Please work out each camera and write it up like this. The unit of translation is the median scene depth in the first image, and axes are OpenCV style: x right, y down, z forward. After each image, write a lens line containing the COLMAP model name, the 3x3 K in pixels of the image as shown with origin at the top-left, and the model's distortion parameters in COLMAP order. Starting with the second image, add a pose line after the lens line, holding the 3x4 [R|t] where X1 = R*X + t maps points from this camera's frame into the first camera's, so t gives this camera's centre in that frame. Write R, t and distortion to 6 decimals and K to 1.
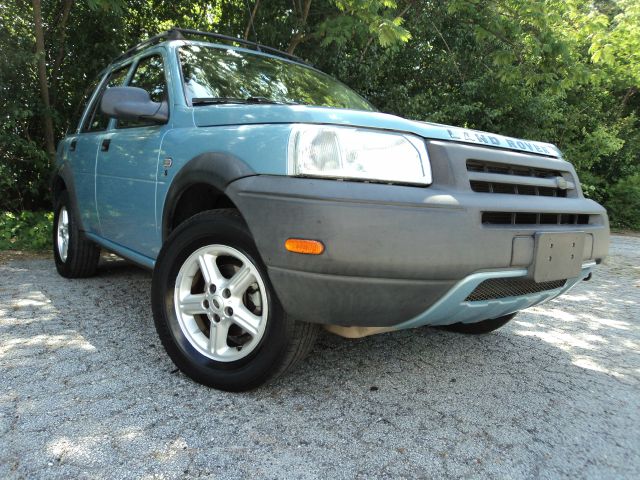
lens RADIAL K [[518.6, 0, 321.3], [0, 518.6, 239.0], [0, 0, 1]] dist [-0.035008, 0.010428]
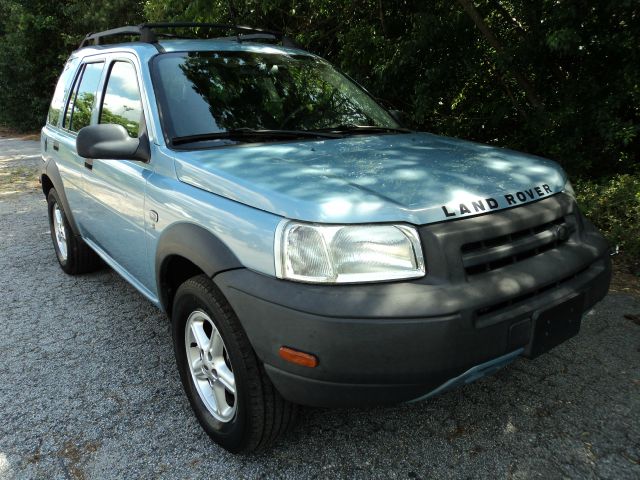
lens RADIAL K [[518.6, 0, 318.5], [0, 518.6, 241.0], [0, 0, 1]] dist [-0.035008, 0.010428]
pose [[0.998237, -0.056213, -0.019041, 0.030657], [0.058771, 0.980958, 0.185114, -0.309898], [0.008273, -0.185907, 0.982533, 0.052017]]
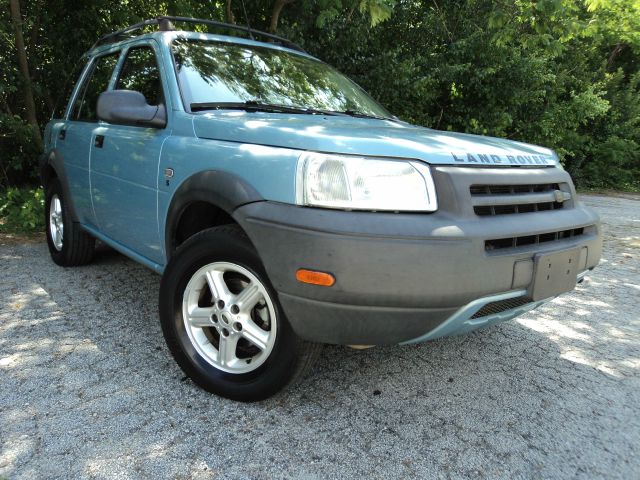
lens RADIAL K [[518.6, 0, 322.0], [0, 518.6, 240.5], [0, 0, 1]] dist [-0.035008, 0.010428]
pose [[0.999481, -0.013517, 0.029247, -0.038859], [0.010906, 0.996090, 0.087668, -0.120415], [-0.030318, -0.087304, 0.995720, -0.017599]]
